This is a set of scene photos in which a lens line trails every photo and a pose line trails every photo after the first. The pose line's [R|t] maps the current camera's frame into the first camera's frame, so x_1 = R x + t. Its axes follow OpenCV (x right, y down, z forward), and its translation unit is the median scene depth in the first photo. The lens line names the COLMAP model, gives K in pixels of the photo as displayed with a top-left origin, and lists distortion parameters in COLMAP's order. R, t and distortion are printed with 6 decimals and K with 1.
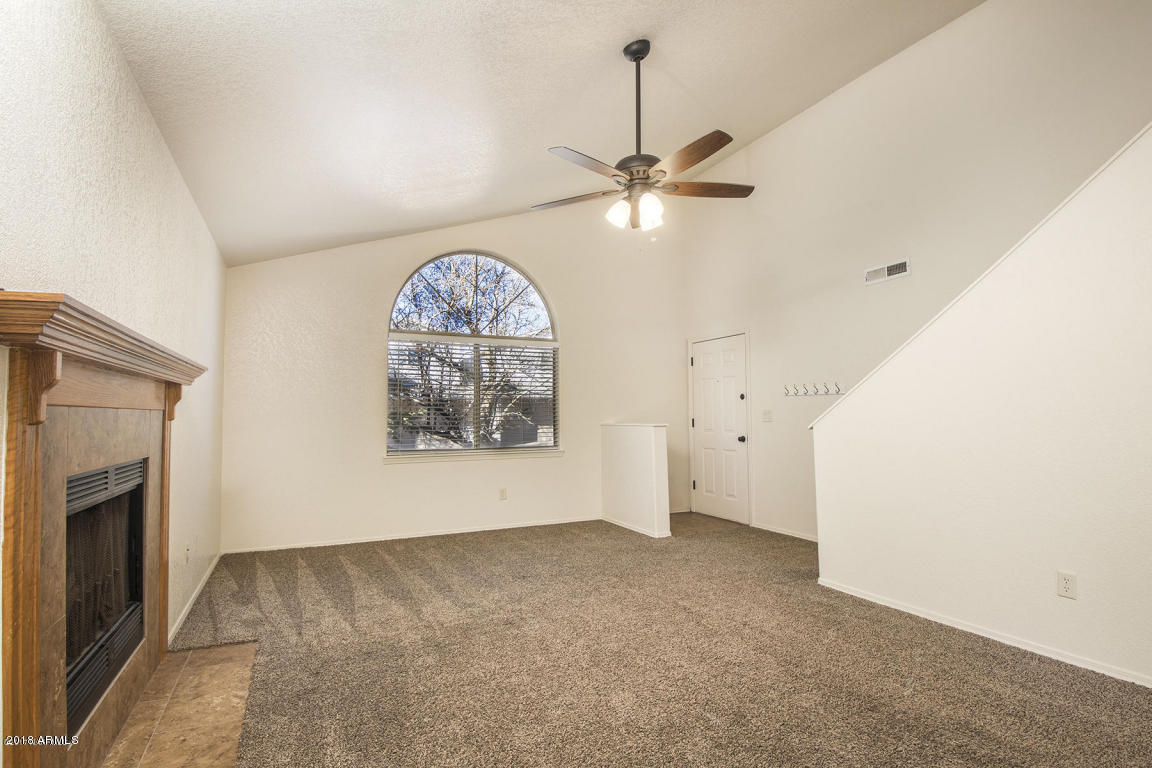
lens RADIAL K [[566.5, 0, 573.8], [0, 566.5, 383.0], [0, 0, 1]] dist [-0.023065, -0.003686]
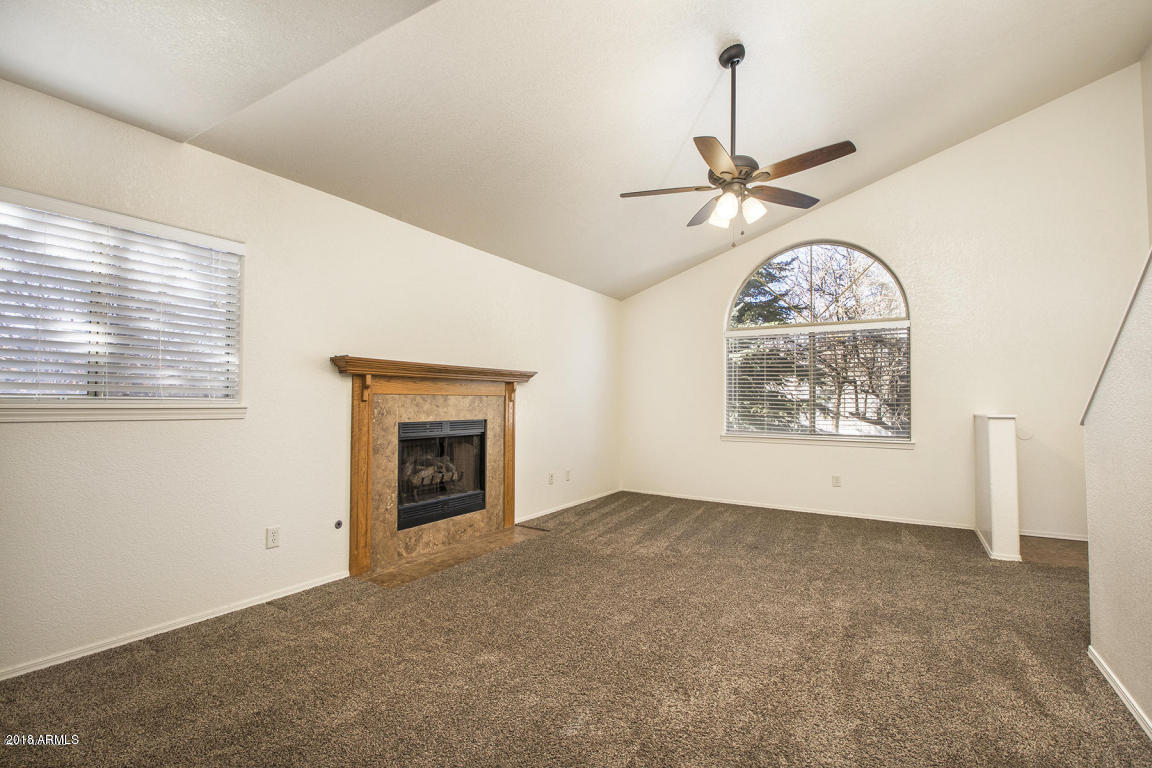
lens RADIAL K [[539.3, 0, 574.5], [0, 539.3, 390.0], [0, 0, 1]] dist [-0.016613, -0.003233]
pose [[0.534087, -0.005305, -0.845413, 0.720257], [0.038158, 0.999113, 0.017837, 0.003935], [0.844568, -0.041786, 0.533816, 0.173360]]
